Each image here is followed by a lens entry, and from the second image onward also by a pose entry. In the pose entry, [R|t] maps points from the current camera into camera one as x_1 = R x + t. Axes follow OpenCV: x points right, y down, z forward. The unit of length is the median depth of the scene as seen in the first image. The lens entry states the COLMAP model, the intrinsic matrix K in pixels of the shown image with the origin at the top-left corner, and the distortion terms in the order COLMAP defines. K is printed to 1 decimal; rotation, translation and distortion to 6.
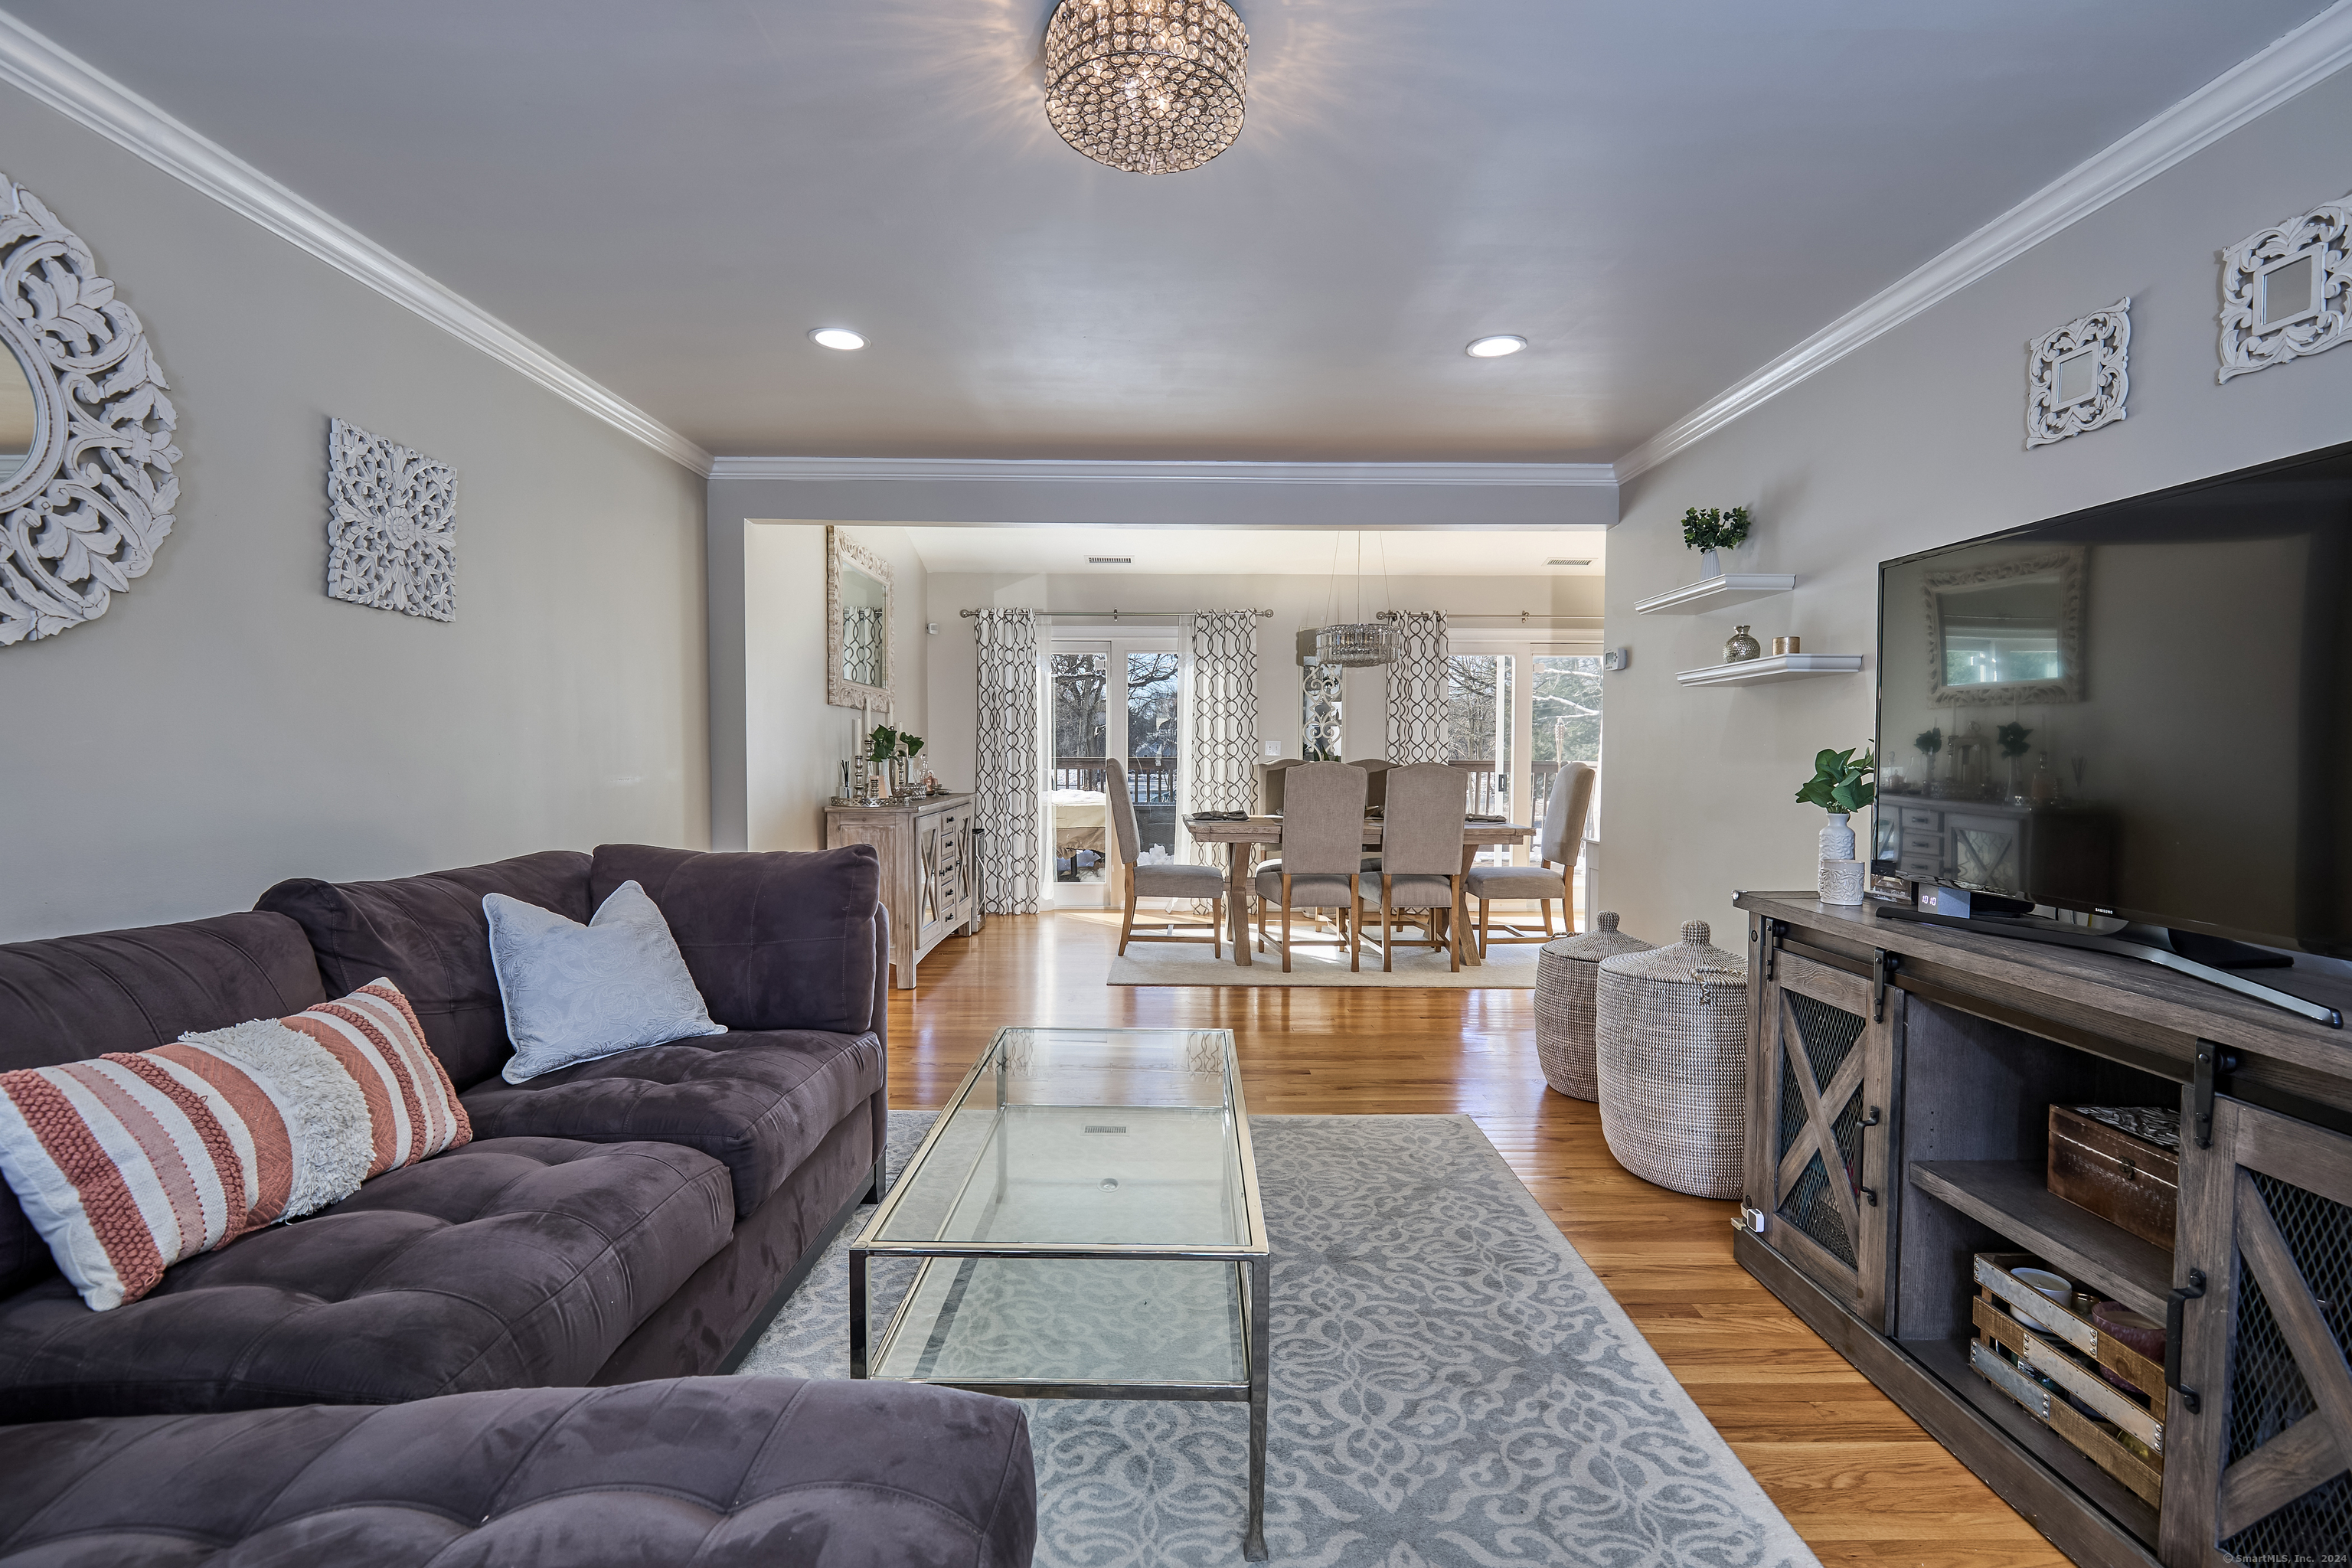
lens RADIAL K [[1067.8, 0, 1180.3], [0, 1067.8, 788.9], [0, 0, 1]] dist [0.002860, -0.000676]
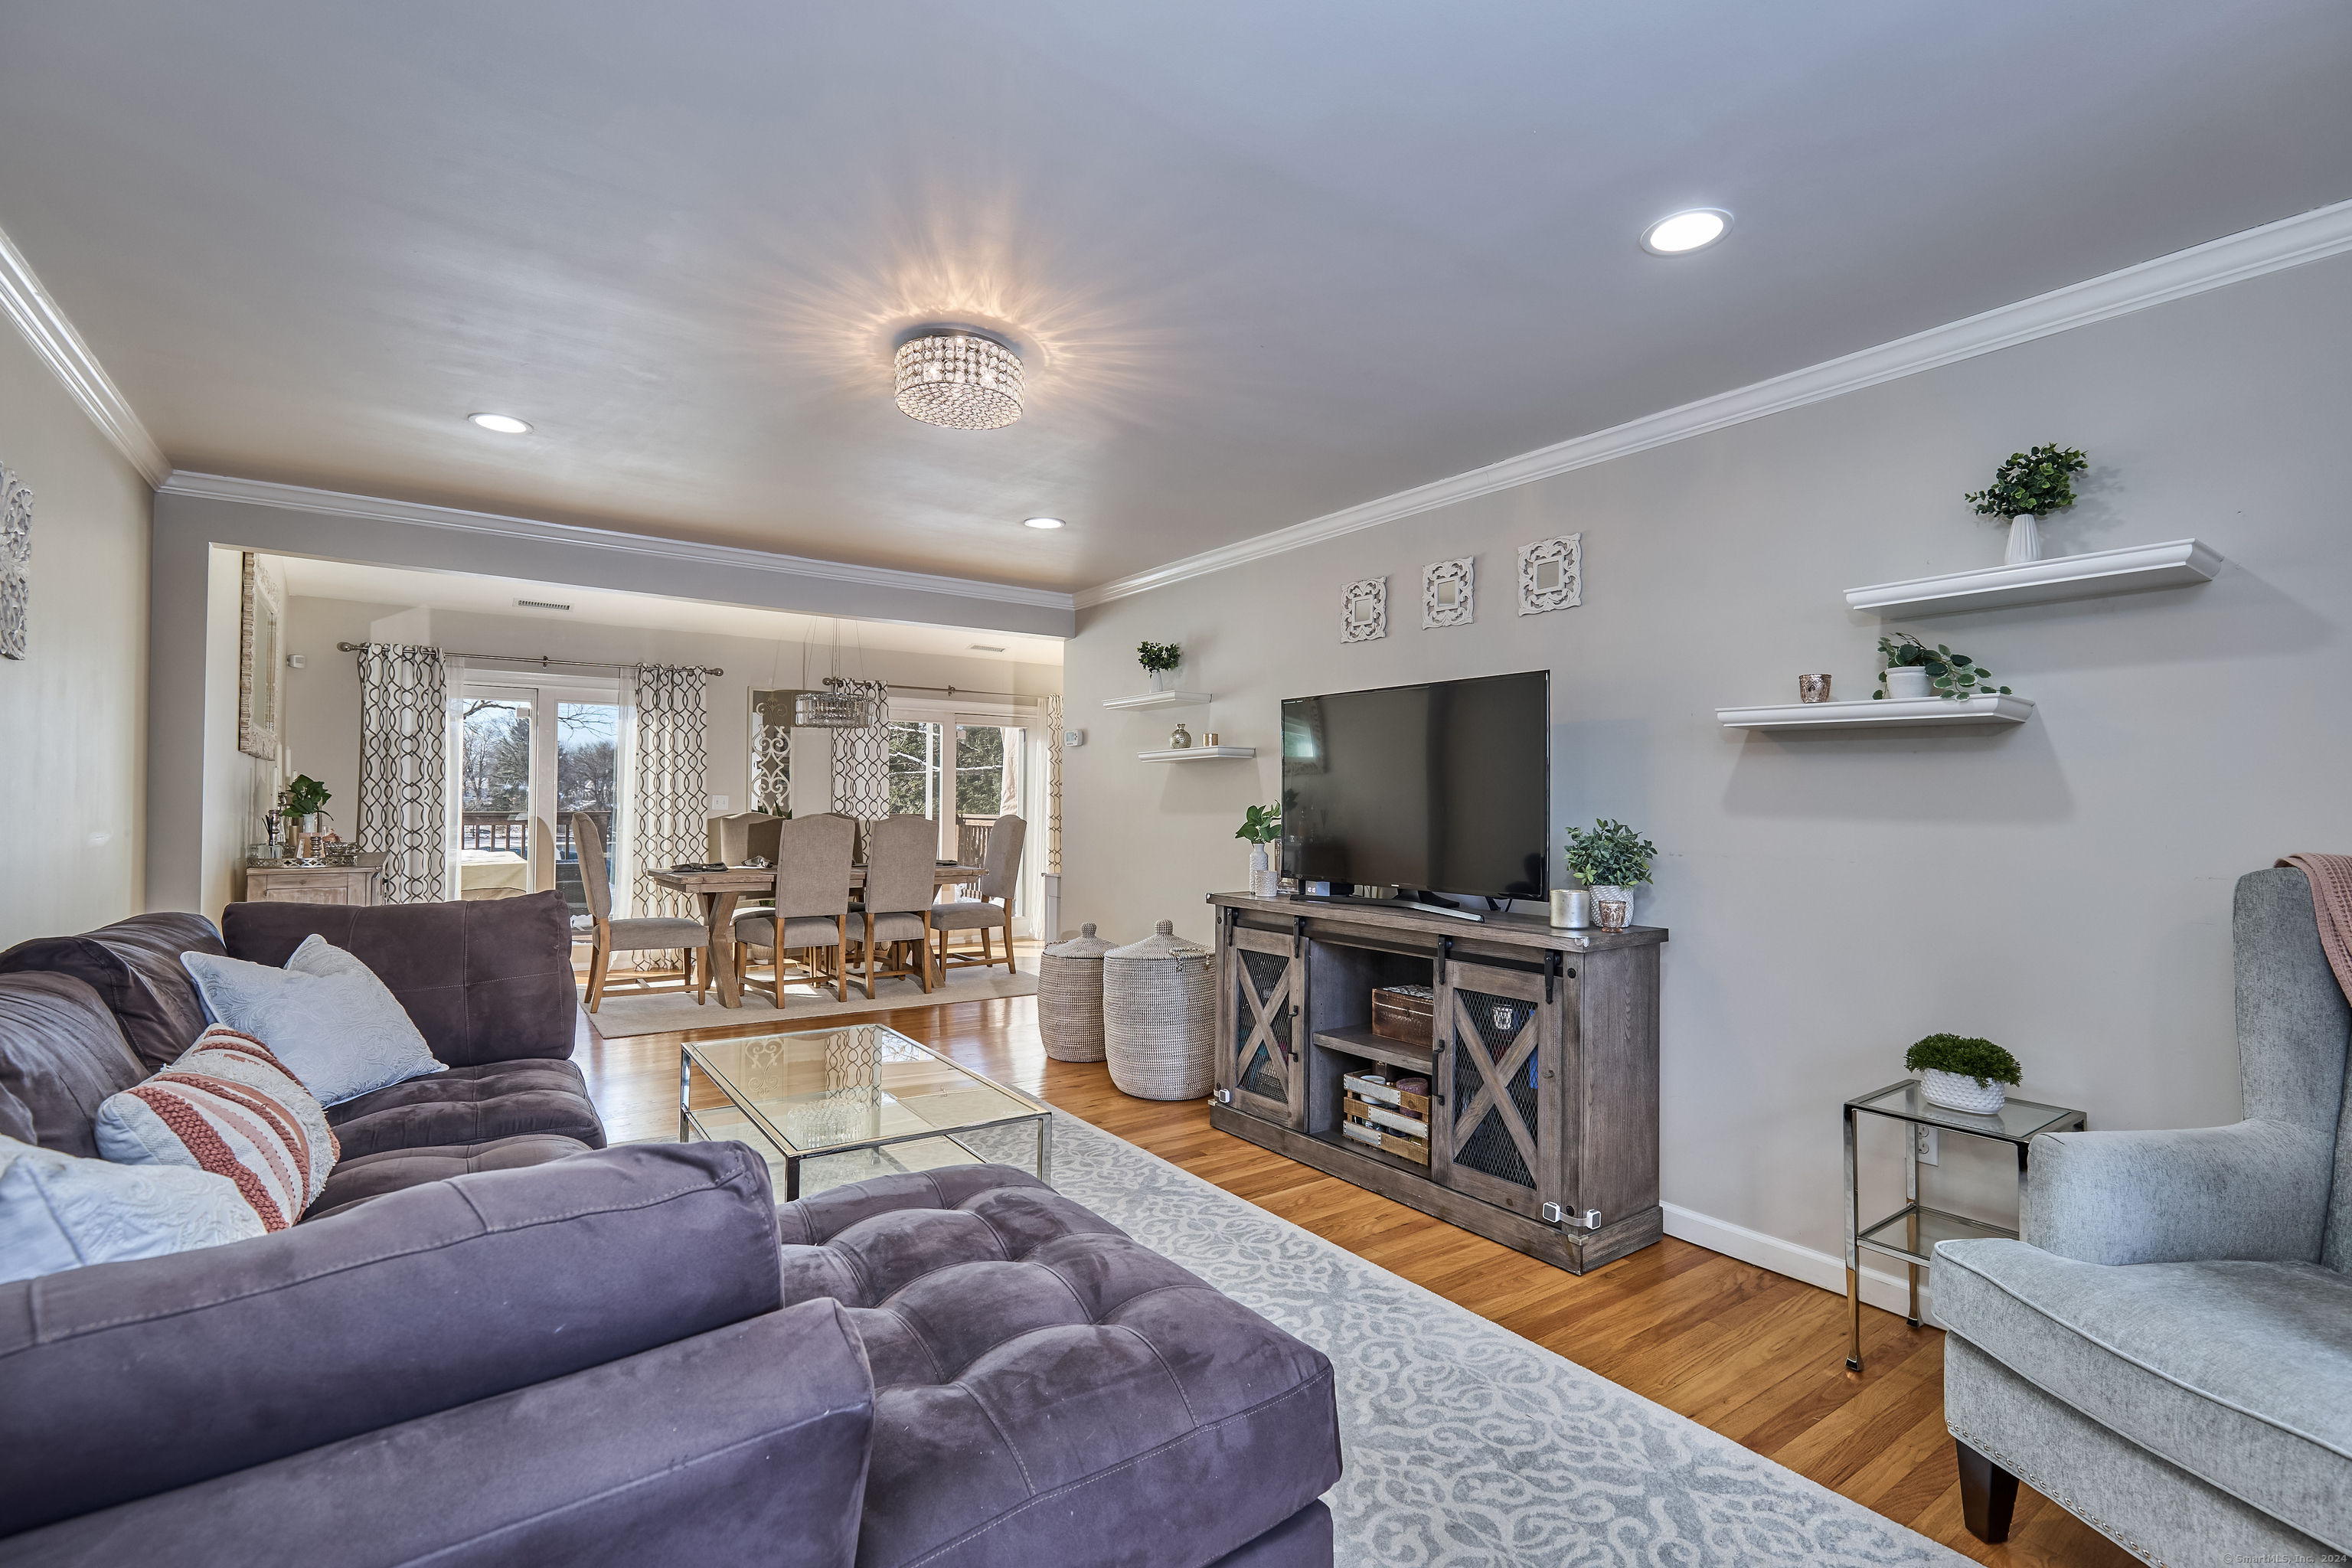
lens RADIAL K [[1067.8, 0, 1180.3], [0, 1067.8, 788.9], [0, 0, 1]] dist [0.002860, -0.000676]
pose [[0.819121, 0.010782, 0.573519, -0.460103], [0.018195, 0.998832, -0.044763, 0.009781], [-0.573332, 0.047102, 0.817968, -0.315554]]
